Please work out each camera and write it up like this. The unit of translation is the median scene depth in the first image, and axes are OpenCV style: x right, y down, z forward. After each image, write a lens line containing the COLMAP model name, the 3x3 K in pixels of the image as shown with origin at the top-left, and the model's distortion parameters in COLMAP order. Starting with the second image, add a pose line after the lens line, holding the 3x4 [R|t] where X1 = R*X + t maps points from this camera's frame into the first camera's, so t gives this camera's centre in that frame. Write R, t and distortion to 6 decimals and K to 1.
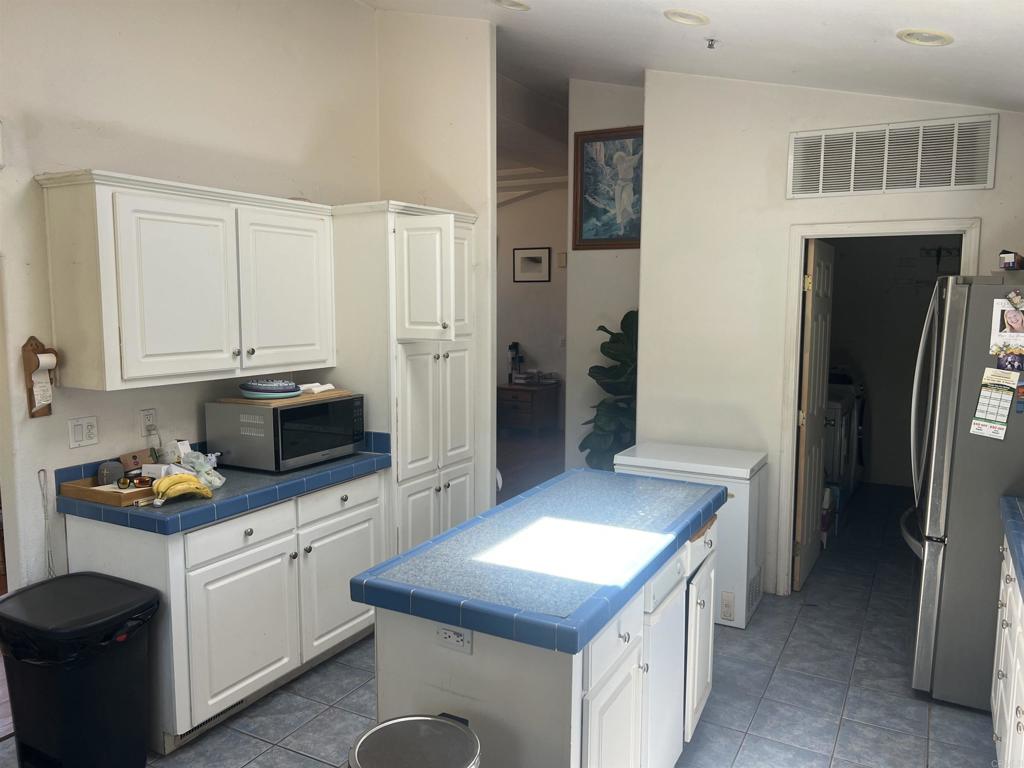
lens RADIAL K [[775.5, 0, 511.5], [0, 775.5, 386.0], [0, 0, 1]] dist [0.001275, -0.013036]
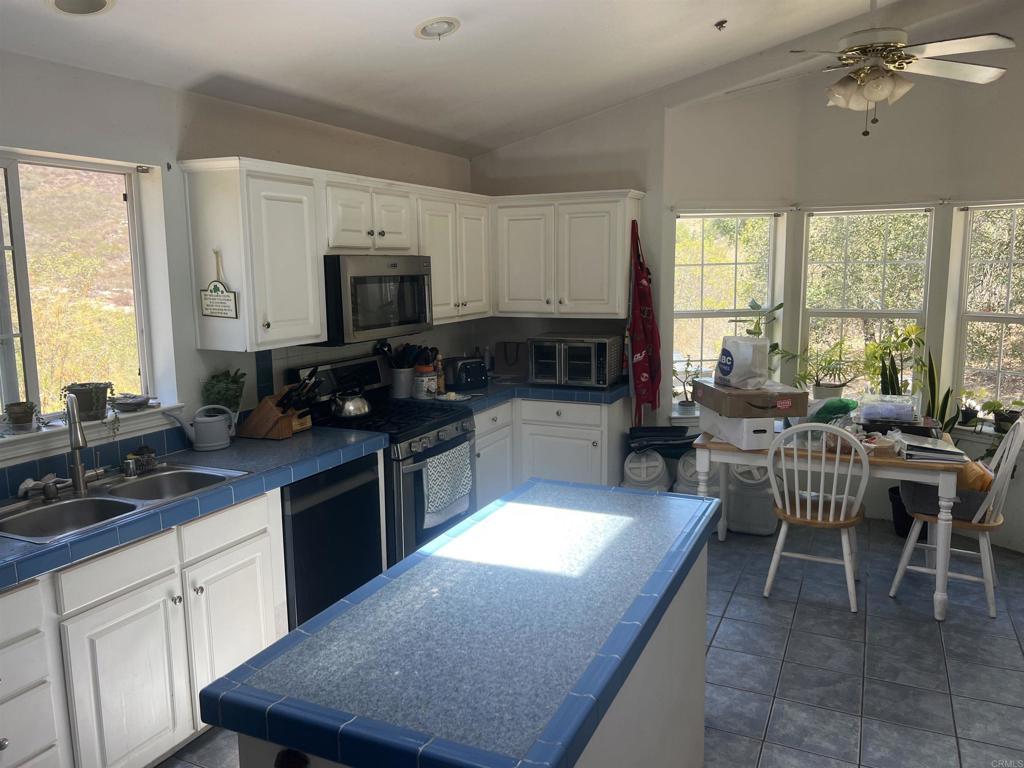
lens RADIAL K [[775.5, 0, 512.9], [0, 775.5, 382.5], [0, 0, 1]] dist [0.001275, -0.013036]
pose [[-0.997963, 0.022000, -0.059880, 0.067570], [0.005438, 0.964575, 0.263754, -0.090924], [0.063561, 0.262892, -0.962729, 0.789282]]
